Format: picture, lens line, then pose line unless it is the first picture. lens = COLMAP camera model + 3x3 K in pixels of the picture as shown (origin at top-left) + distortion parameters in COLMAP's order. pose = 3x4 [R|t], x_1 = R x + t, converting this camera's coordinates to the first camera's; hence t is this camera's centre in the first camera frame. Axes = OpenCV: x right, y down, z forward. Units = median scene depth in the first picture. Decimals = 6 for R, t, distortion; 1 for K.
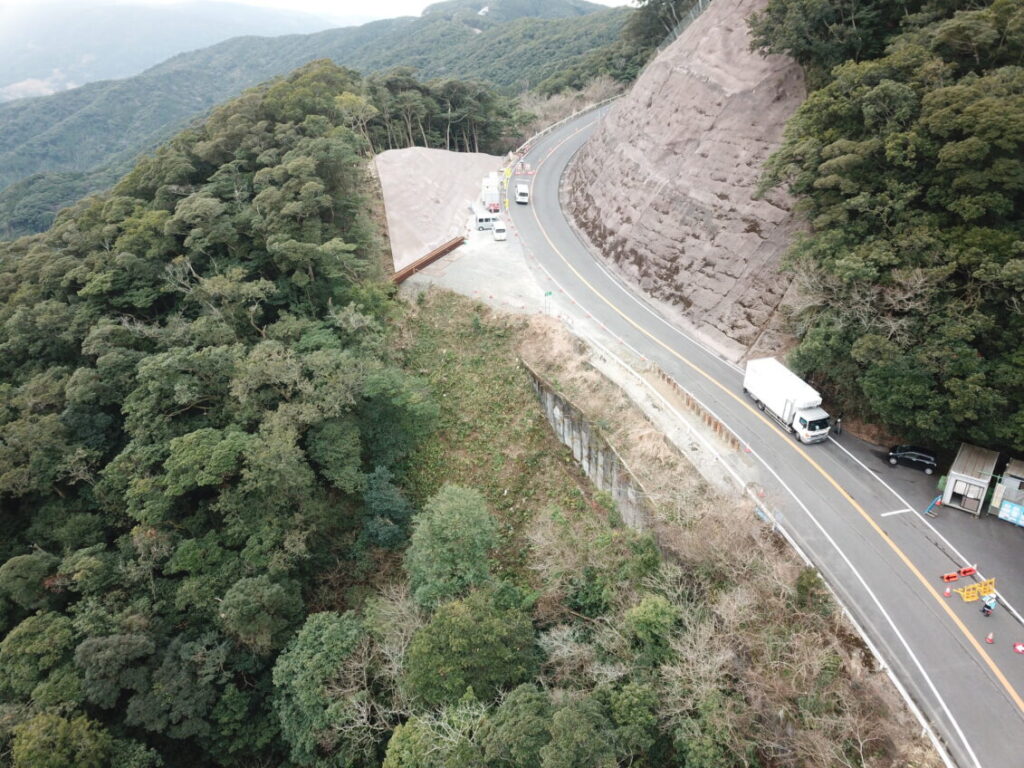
lens RADIAL K [[781.0, 0, 511.1], [0, 781.0, 382.0], [0, 0, 1]] dist [0.013837, -0.008145]
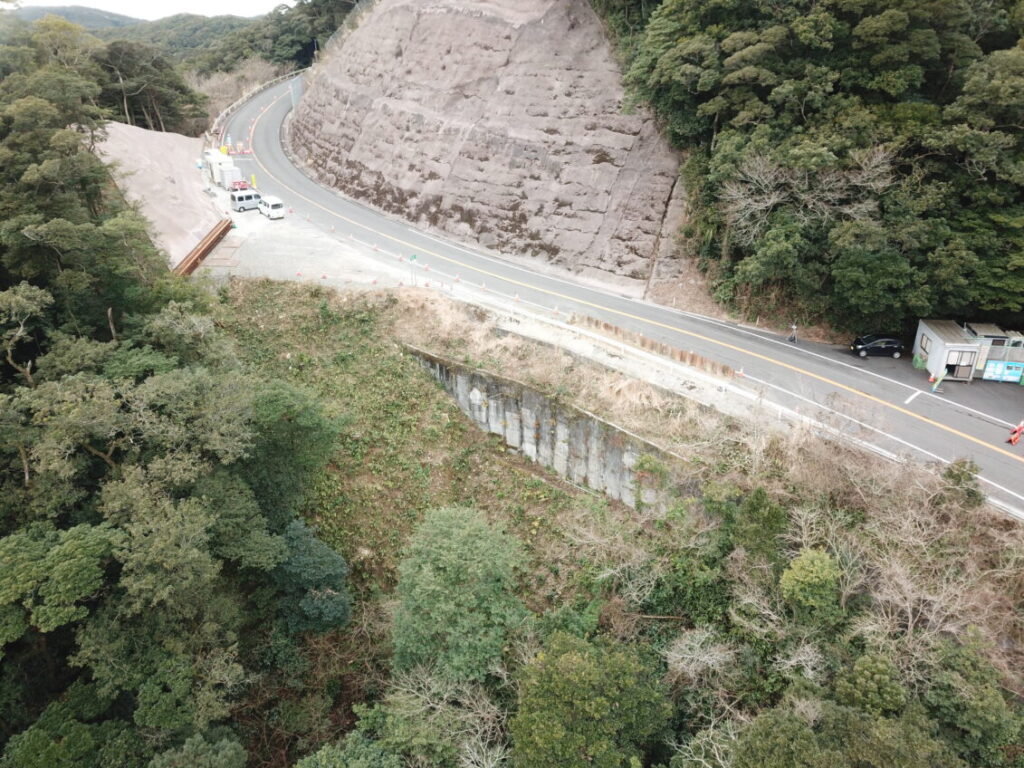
lens RADIAL K [[776.9, 0, 512.0], [0, 776.9, 384.0], [0, 0, 1]] dist [0.018799, -0.016799]
pose [[0.865897, -0.208478, 0.454709, -0.259953], [0.217221, 0.975543, 0.033623, 0.008024], [-0.450598, 0.069658, 0.890005, 0.262186]]
